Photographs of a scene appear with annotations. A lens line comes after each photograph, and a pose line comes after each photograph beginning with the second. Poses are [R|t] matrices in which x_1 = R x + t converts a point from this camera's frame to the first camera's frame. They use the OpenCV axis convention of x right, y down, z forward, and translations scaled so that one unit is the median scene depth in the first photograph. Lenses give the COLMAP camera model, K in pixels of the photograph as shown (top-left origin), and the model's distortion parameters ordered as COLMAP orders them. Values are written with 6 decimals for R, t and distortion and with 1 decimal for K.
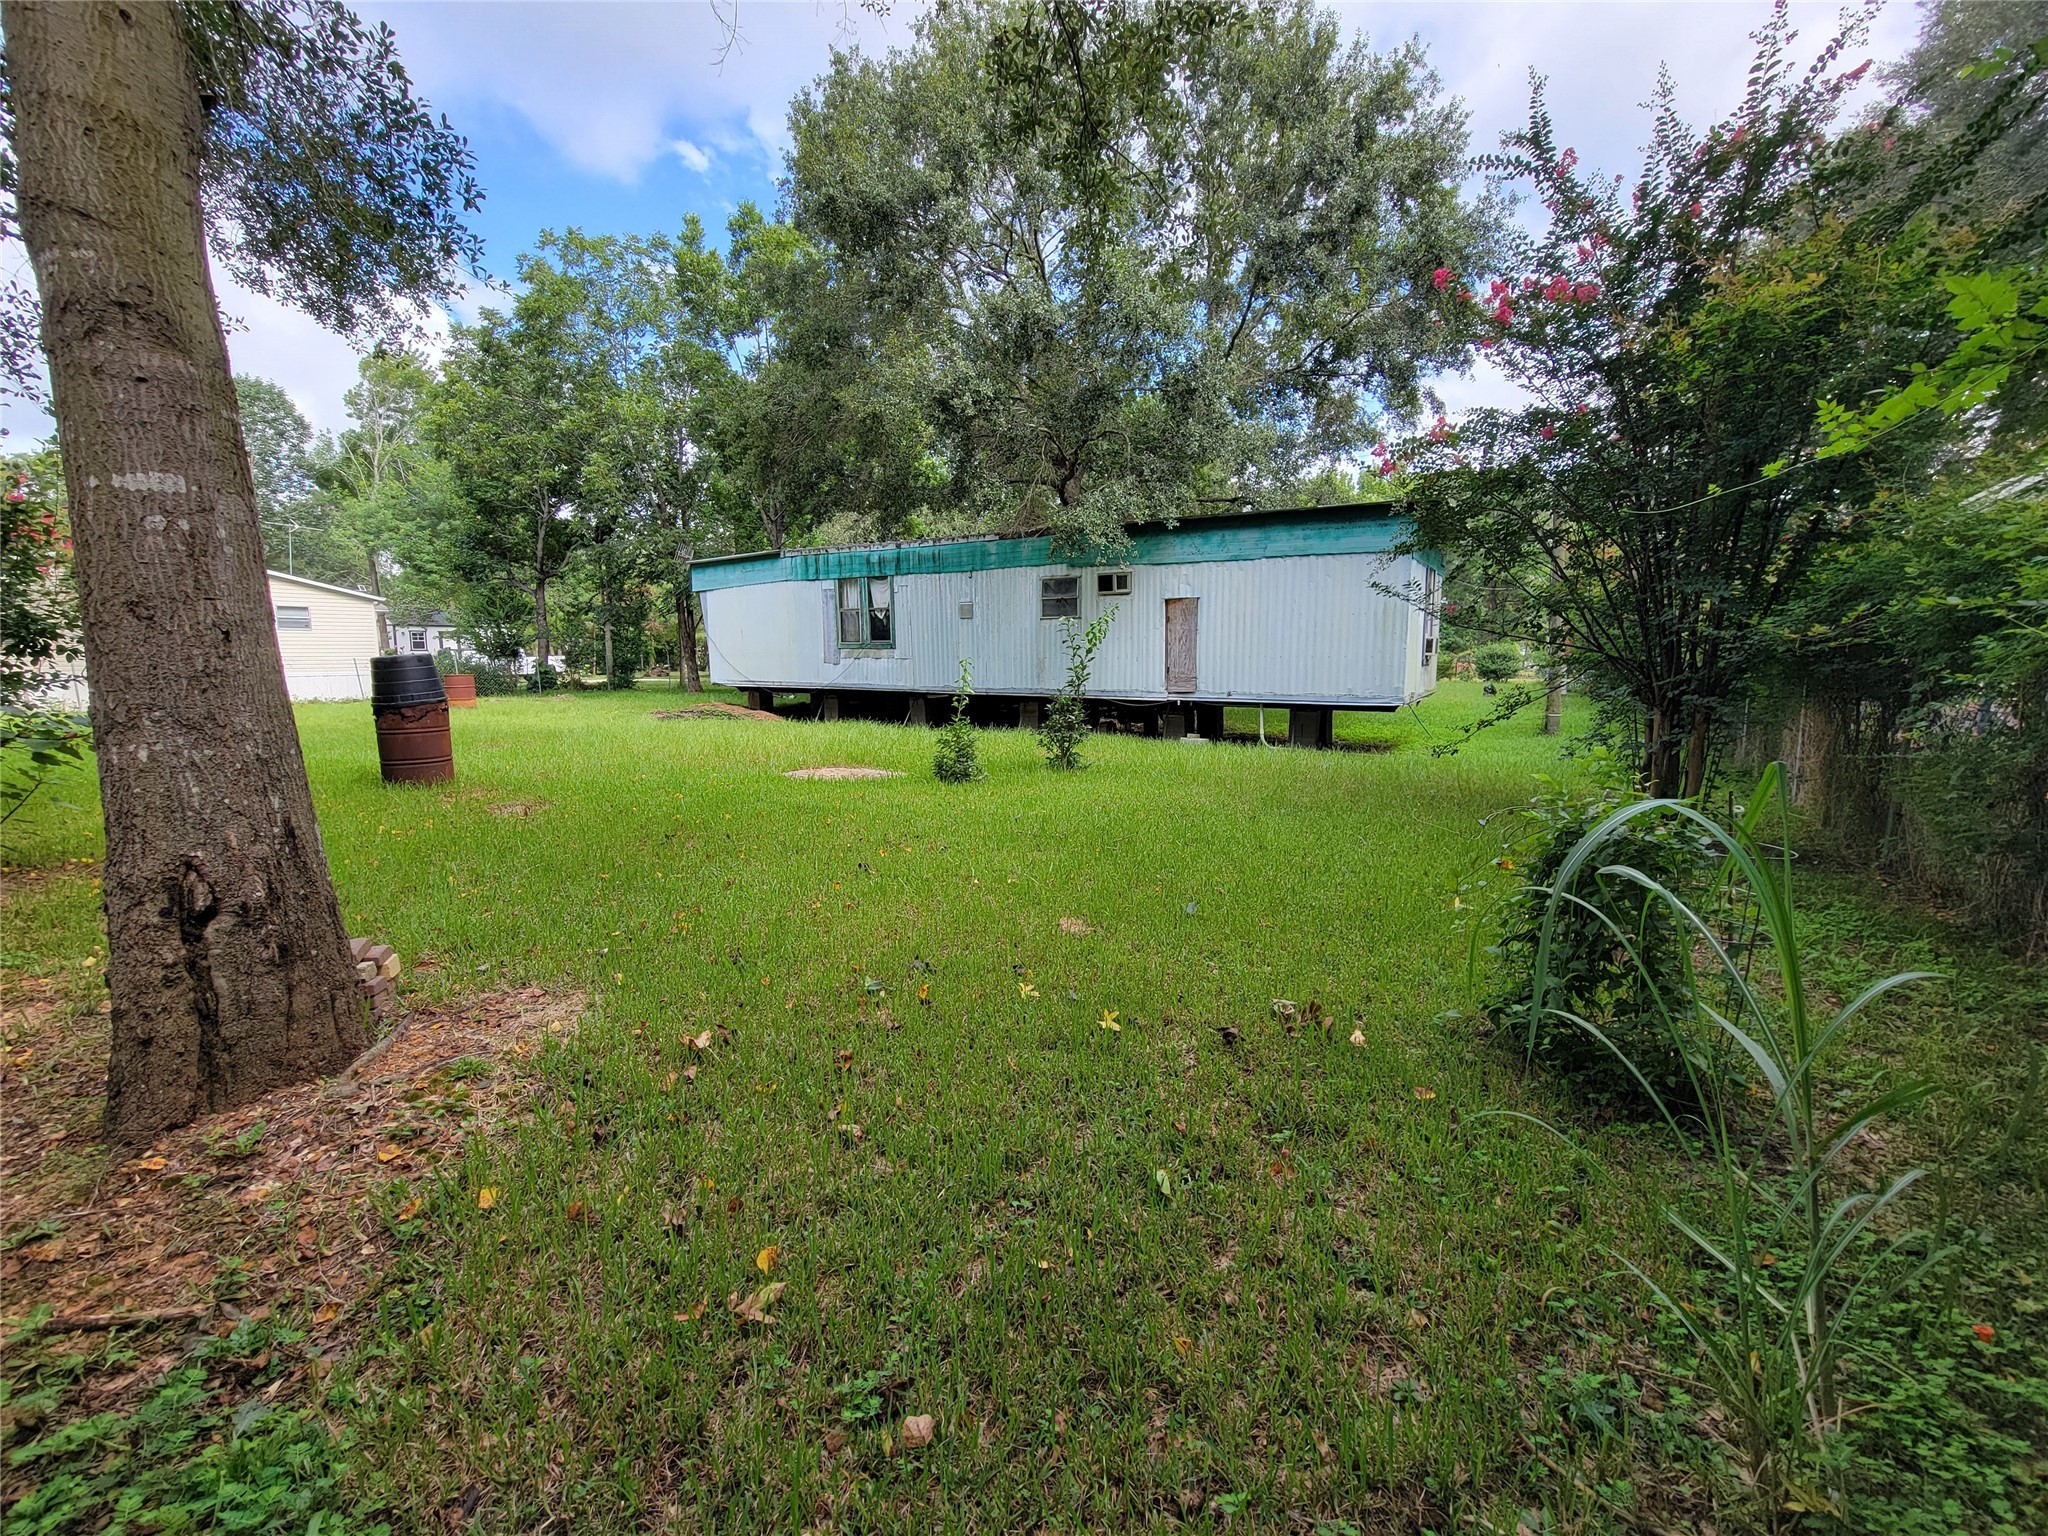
lens RADIAL K [[822.1, 0, 1024.7], [0, 822.1, 768.6], [0, 0, 1]] dist [-0.000116, -0.000005]
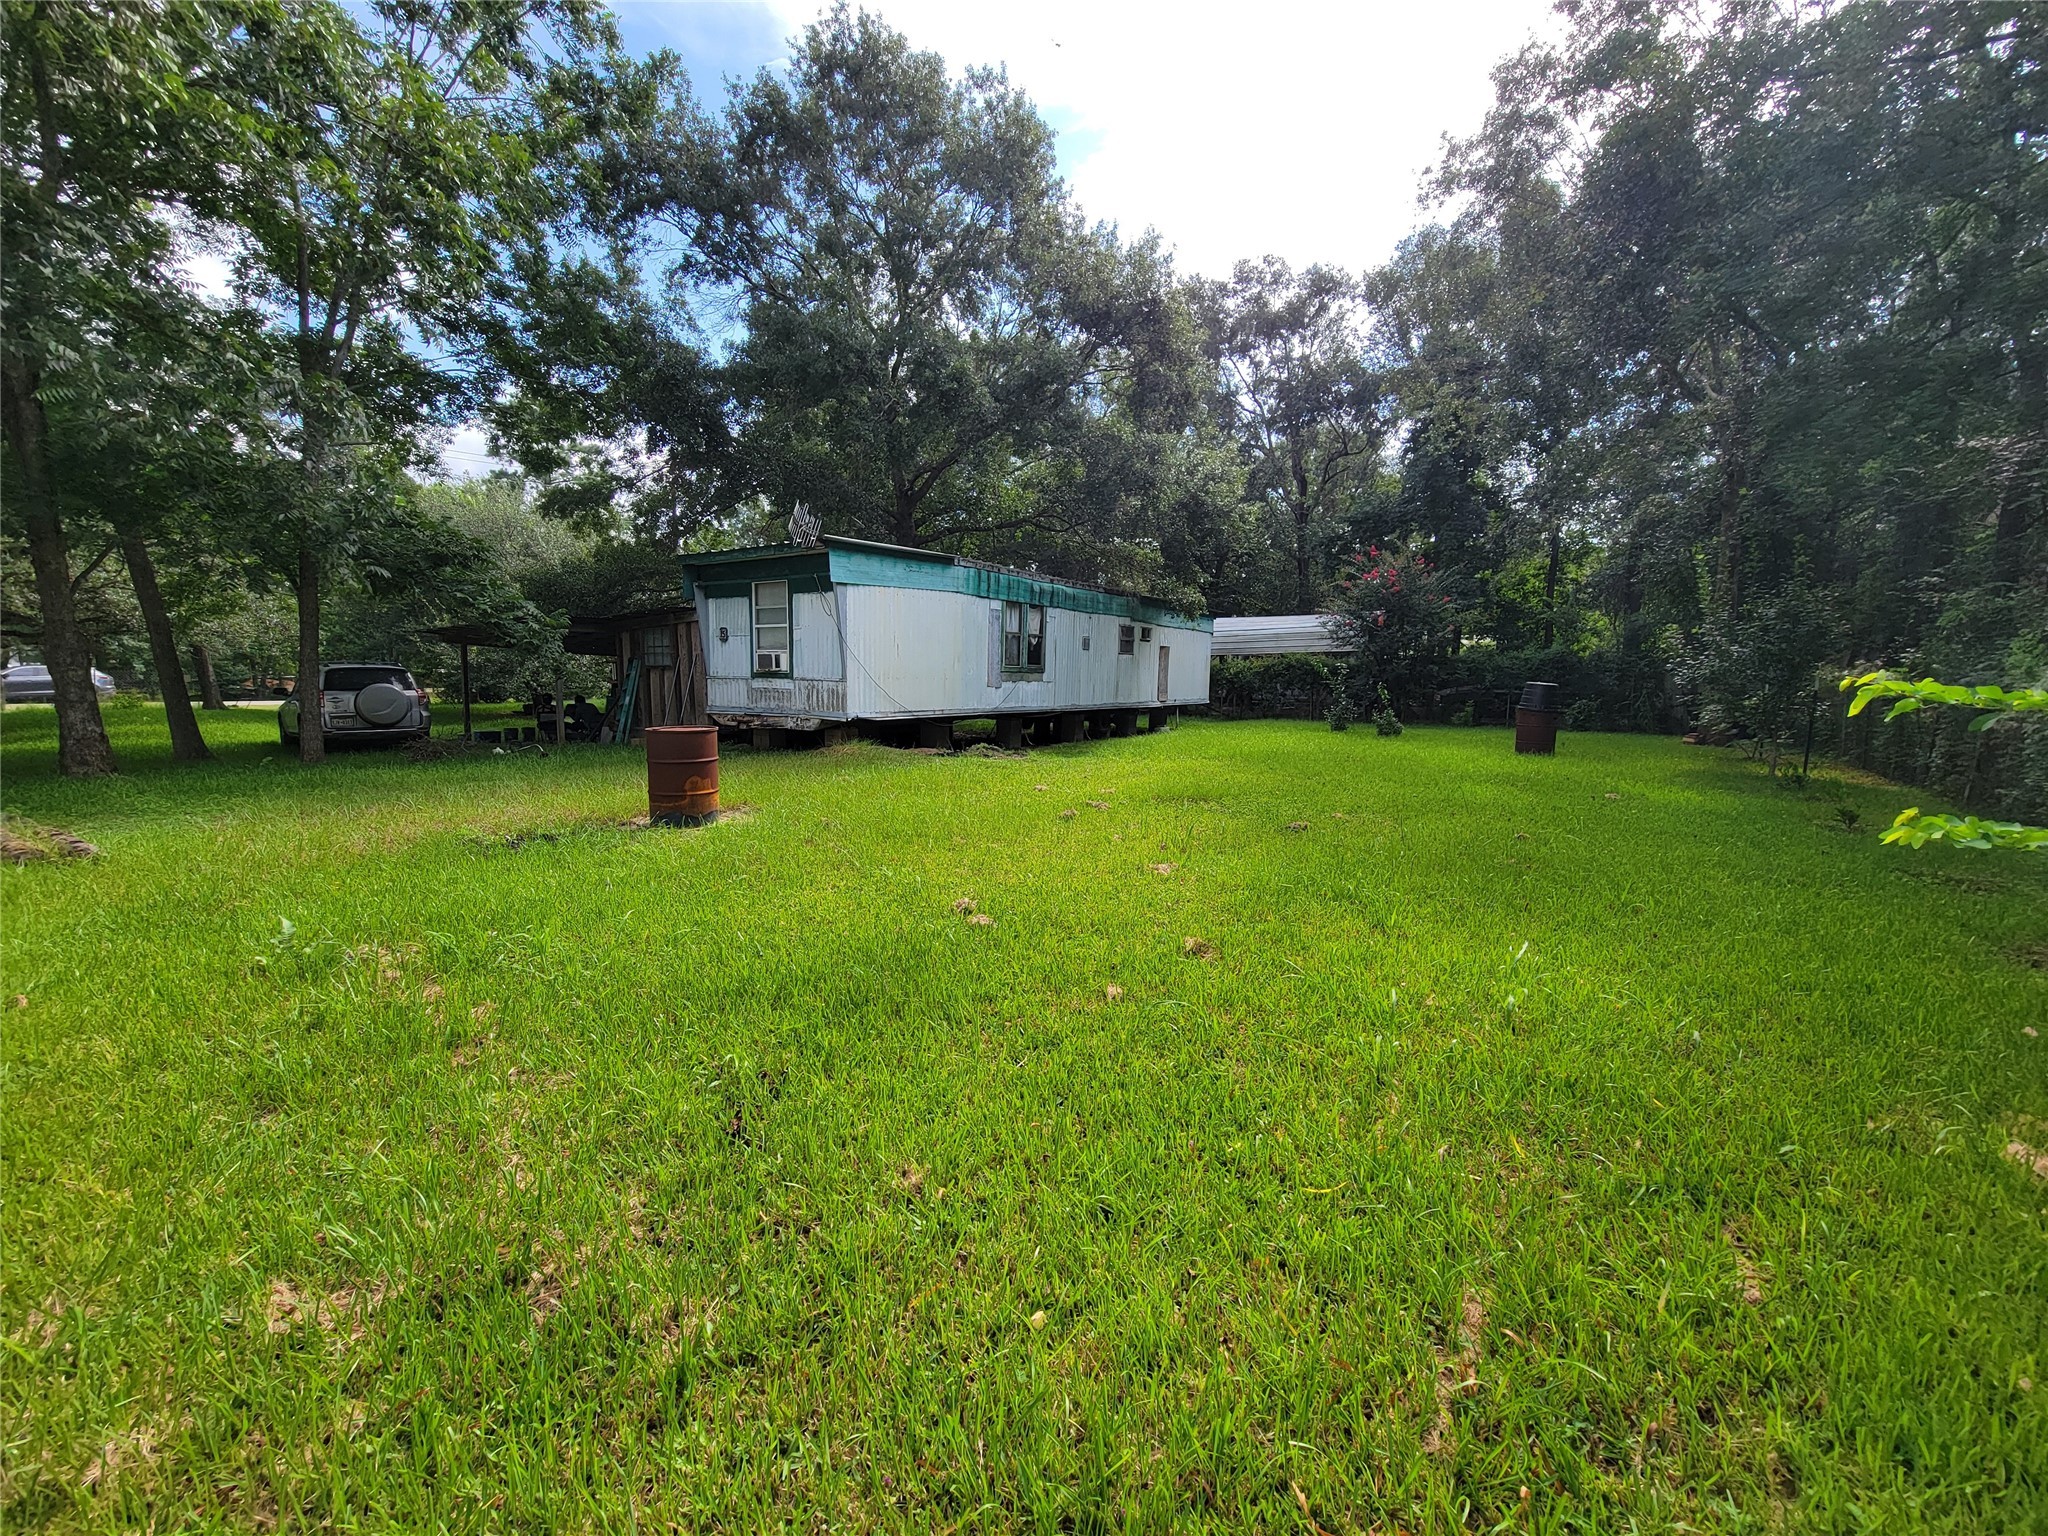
lens RADIAL K [[822.1, 0, 1023.8], [0, 822.1, 768.5], [0, 0, 1]] dist [-0.000116, -0.000005]
pose [[0.059786, -0.100742, 0.993115, -1.293384], [0.143261, 0.985461, 0.091341, -0.127183], [-0.987878, 0.136813, 0.073349, 0.989470]]
